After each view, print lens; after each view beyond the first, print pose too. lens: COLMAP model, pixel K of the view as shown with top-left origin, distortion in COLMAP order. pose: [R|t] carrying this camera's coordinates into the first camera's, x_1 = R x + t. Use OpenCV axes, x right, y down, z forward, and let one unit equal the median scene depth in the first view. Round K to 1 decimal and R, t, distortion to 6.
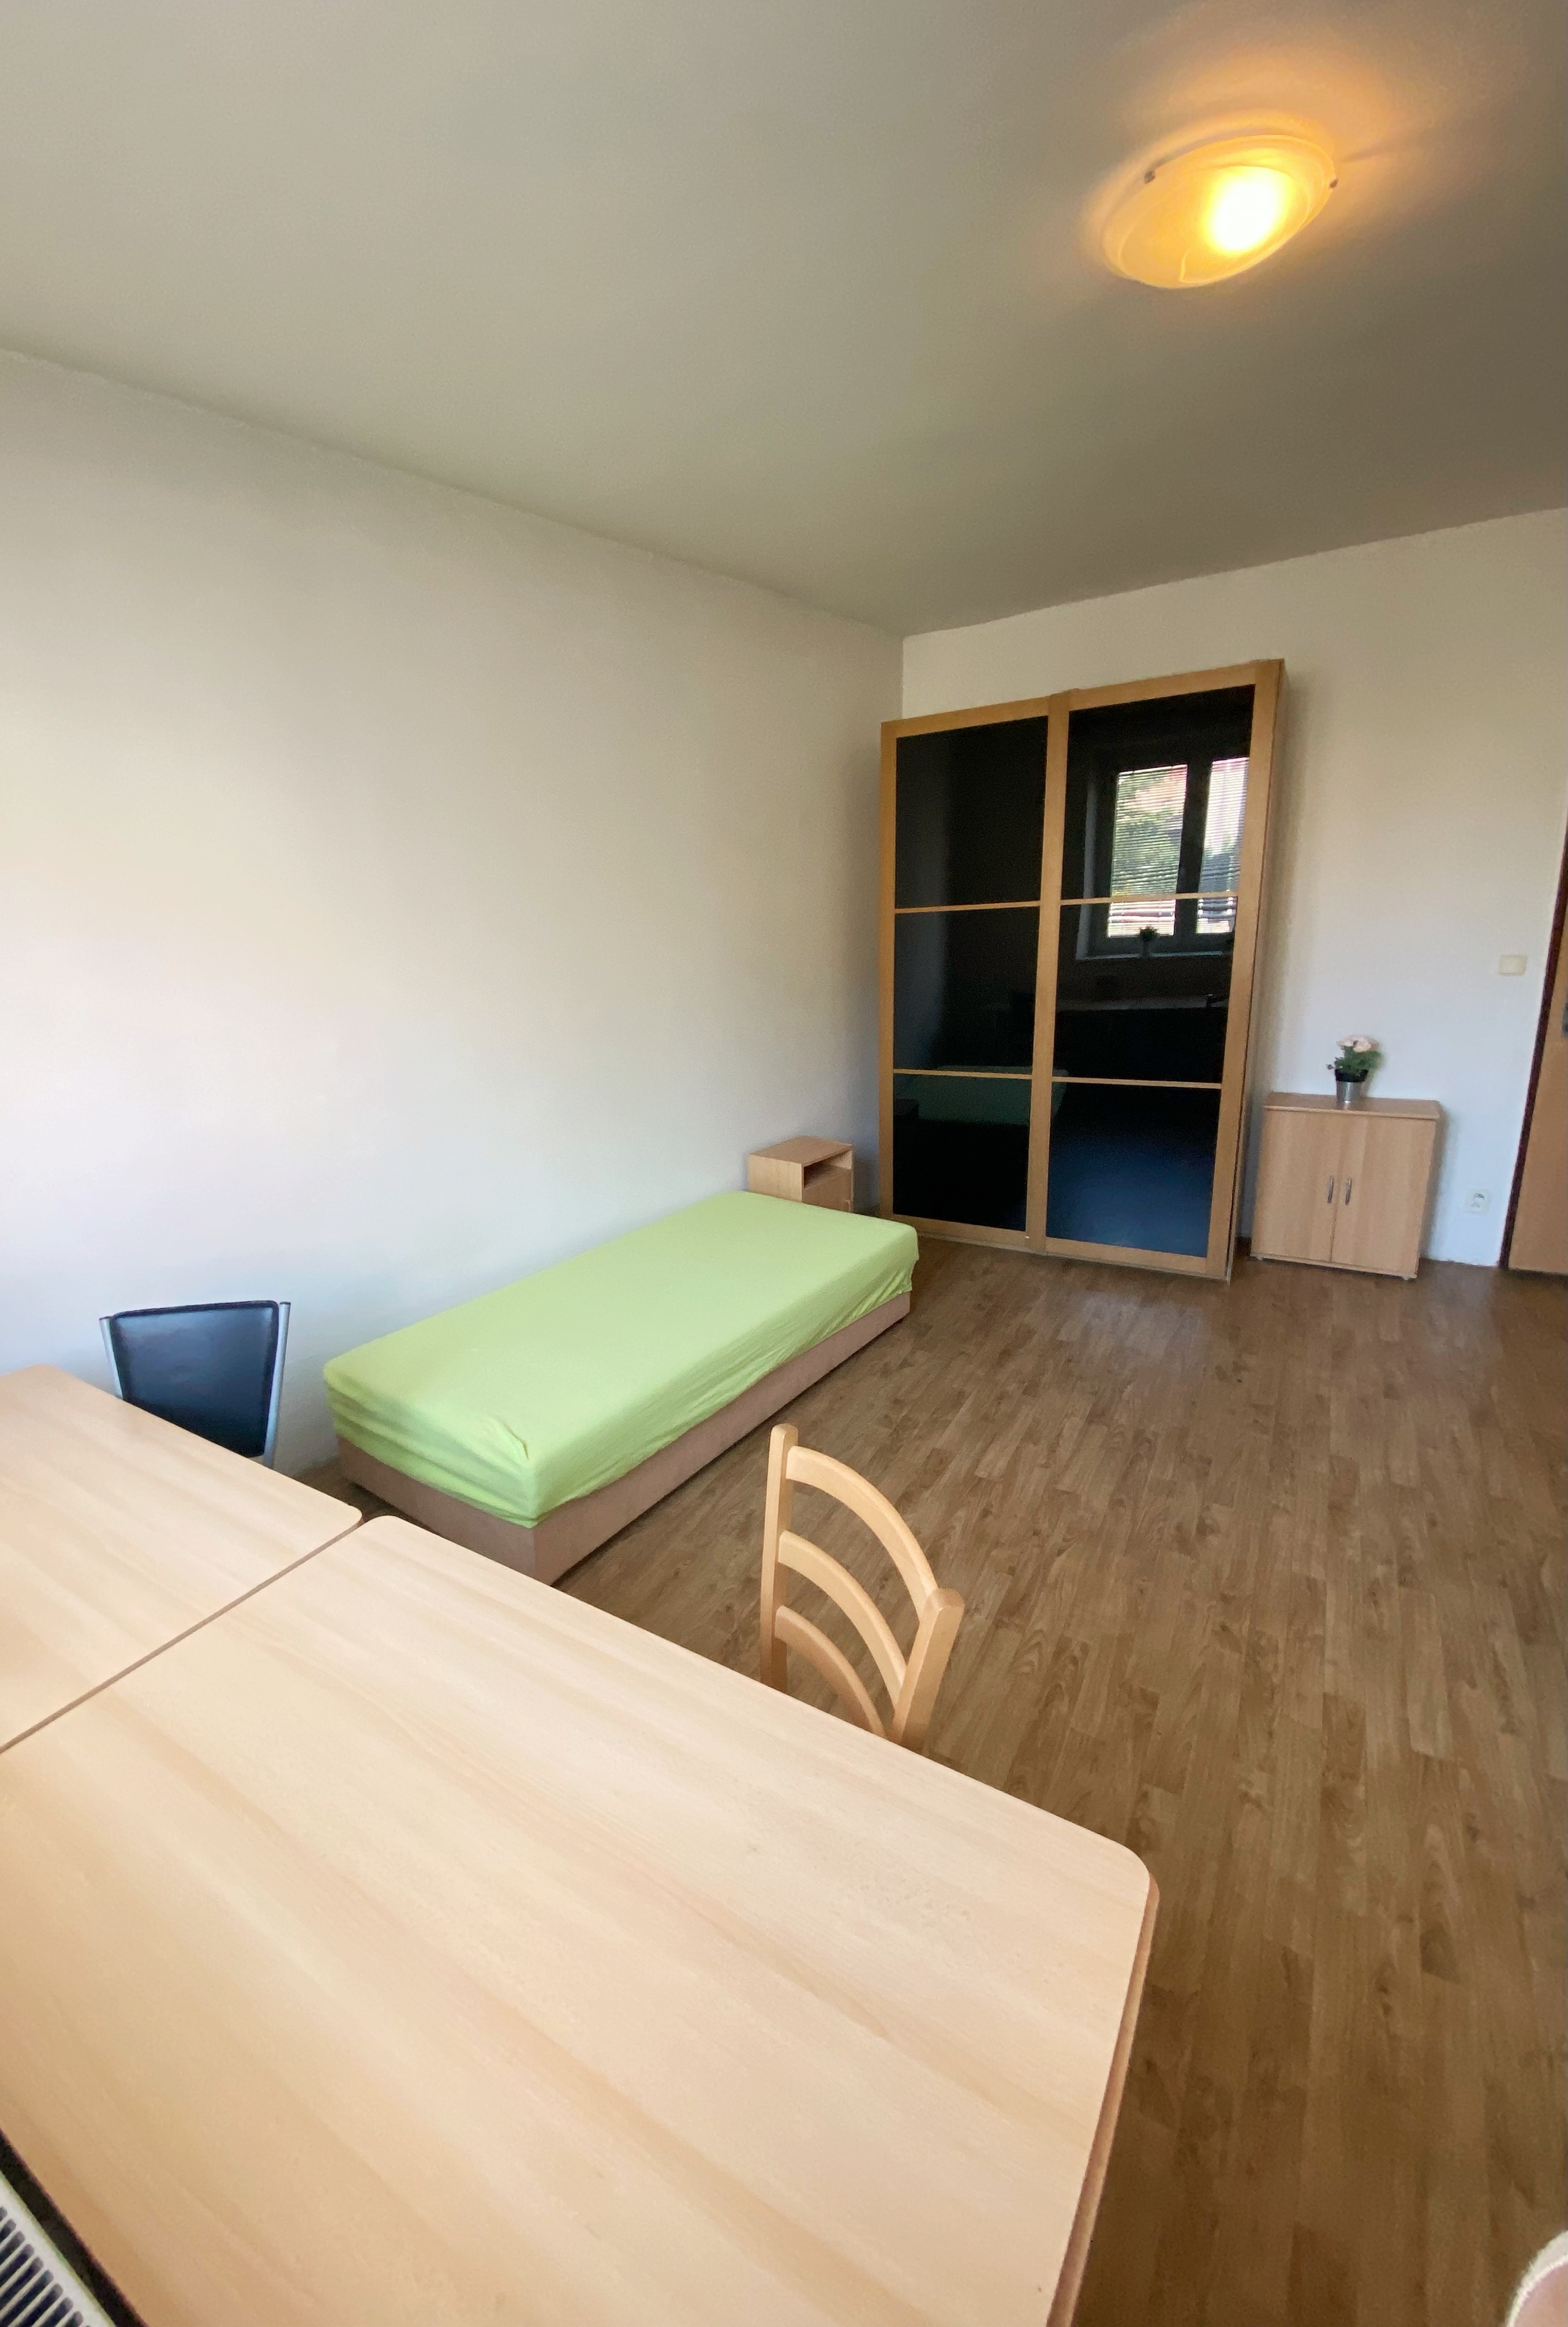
lens RADIAL K [[1032.9, 0, 784.0], [0, 1032.9, 1163.5], [0, 0, 1]] dist [0.001864, -0.000158]
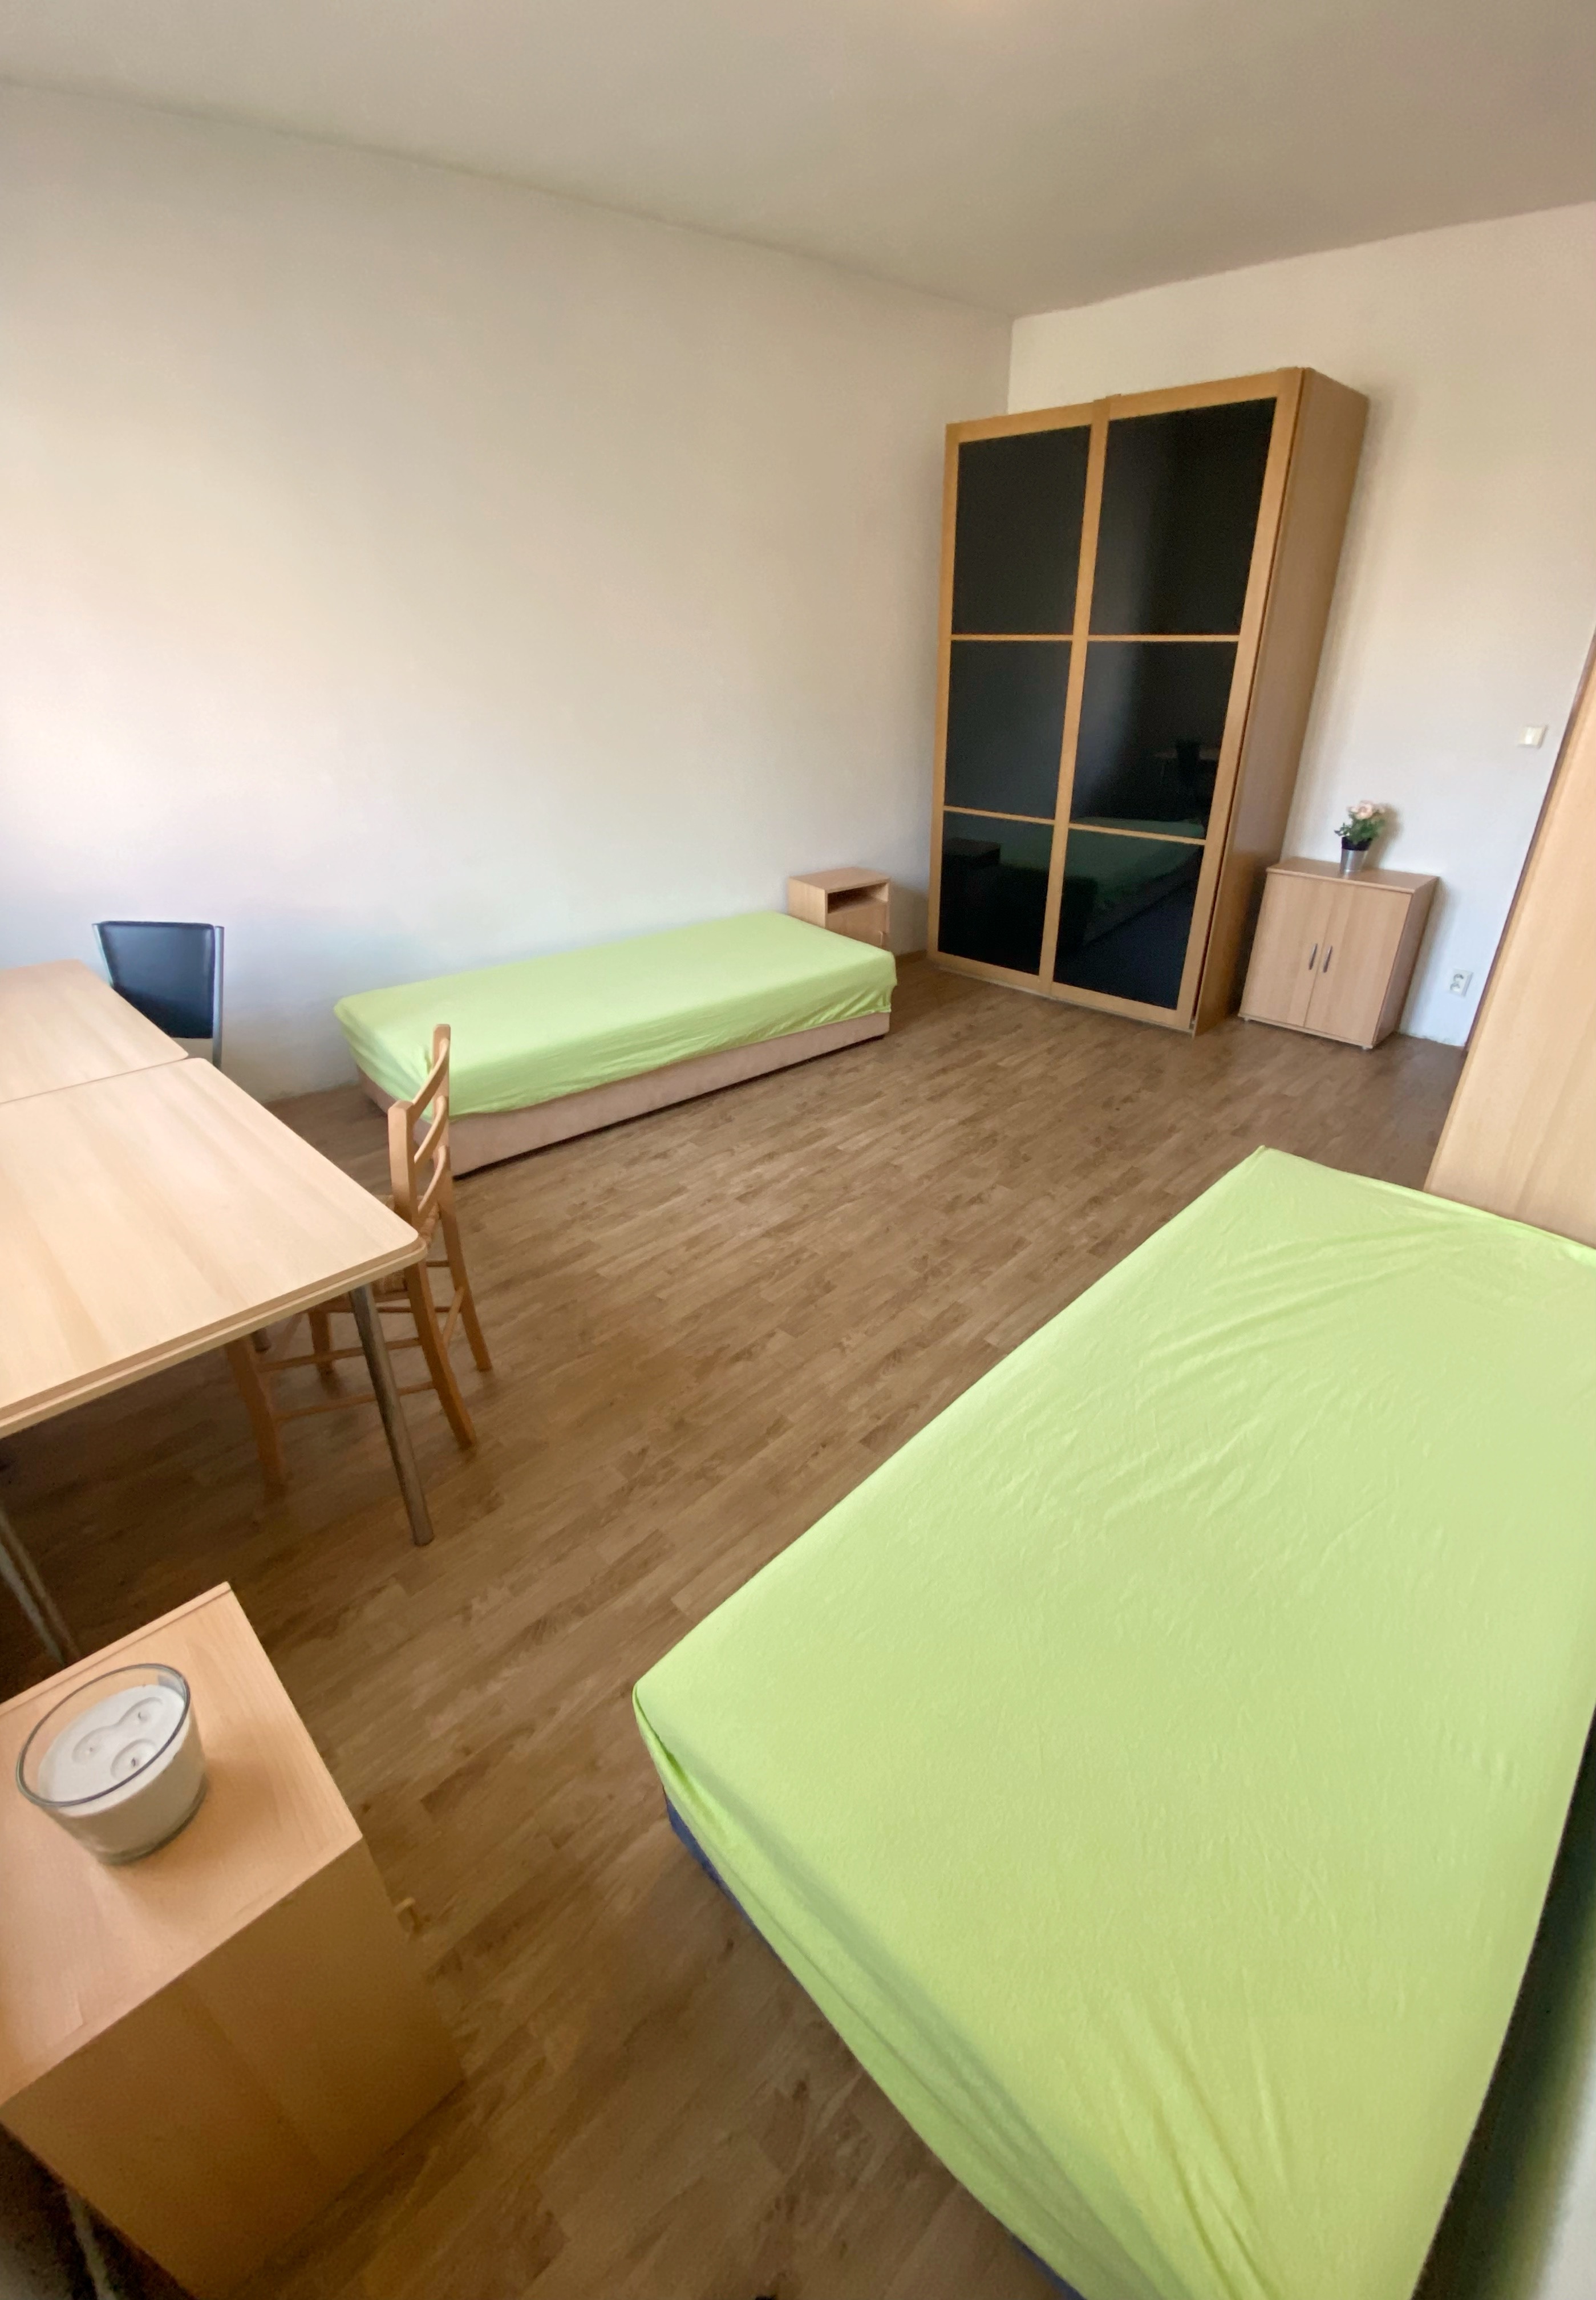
lens RADIAL K [[987.2, 0, 798.0], [0, 987.2, 1150.0], [0, 0, 1]] dist [0.003214, -0.000219]
pose [[0.985369, 0.120064, -0.120961, 0.178163], [-0.086812, 0.964344, 0.250009, 0.010032], [0.146665, -0.235850, 0.960658, -0.081092]]
